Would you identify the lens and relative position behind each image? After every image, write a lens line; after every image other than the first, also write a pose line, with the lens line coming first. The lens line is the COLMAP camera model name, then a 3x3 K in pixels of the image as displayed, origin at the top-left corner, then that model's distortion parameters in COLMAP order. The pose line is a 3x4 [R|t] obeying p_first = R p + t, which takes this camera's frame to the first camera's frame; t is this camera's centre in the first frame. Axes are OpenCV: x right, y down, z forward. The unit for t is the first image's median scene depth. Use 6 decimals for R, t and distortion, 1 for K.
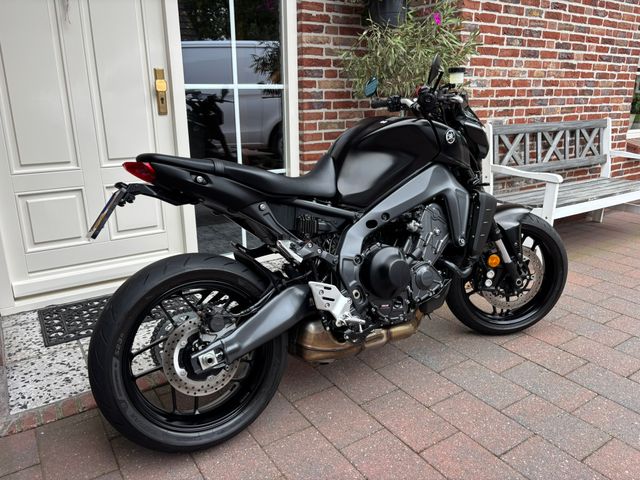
lens RADIAL K [[478.5, 0, 318.9], [0, 478.5, 230.1], [0, 0, 1]] dist [0.071475, -0.069959]
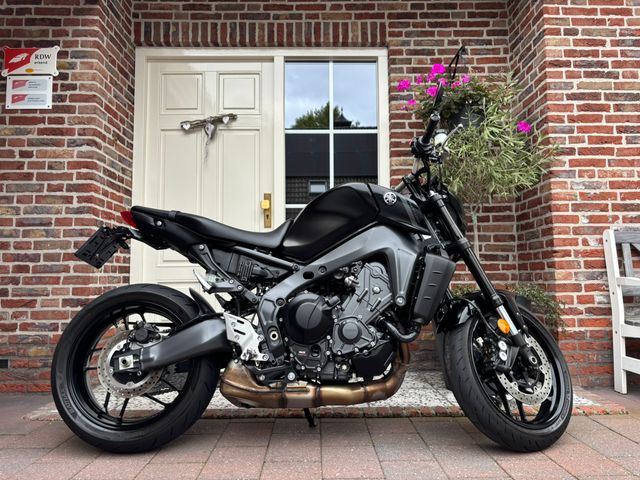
lens RADIAL K [[478.5, 0, 320.7], [0, 478.5, 242.1], [0, 0, 1]] dist [0.071475, -0.069959]
pose [[0.844295, -0.040982, -0.534309, 0.370688], [-0.144592, 0.942668, -0.300782, 0.122745], [0.516003, 0.331206, 0.789964, 0.084466]]
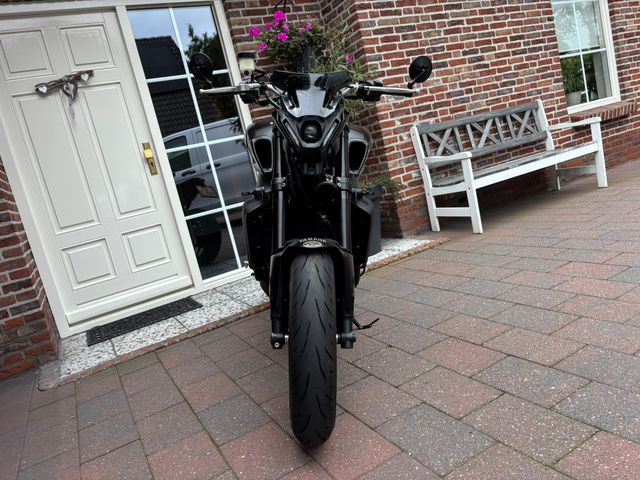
lens RADIAL K [[478.5, 0, 317.0], [0, 478.5, 233.0], [0, 0, 1]] dist [0.071475, -0.069959]
pose [[0.969836, -0.206379, -0.129715, 0.212267], [0.189478, 0.973044, -0.131465, 0.151099], [0.153350, 0.102922, 0.982797, -0.198652]]
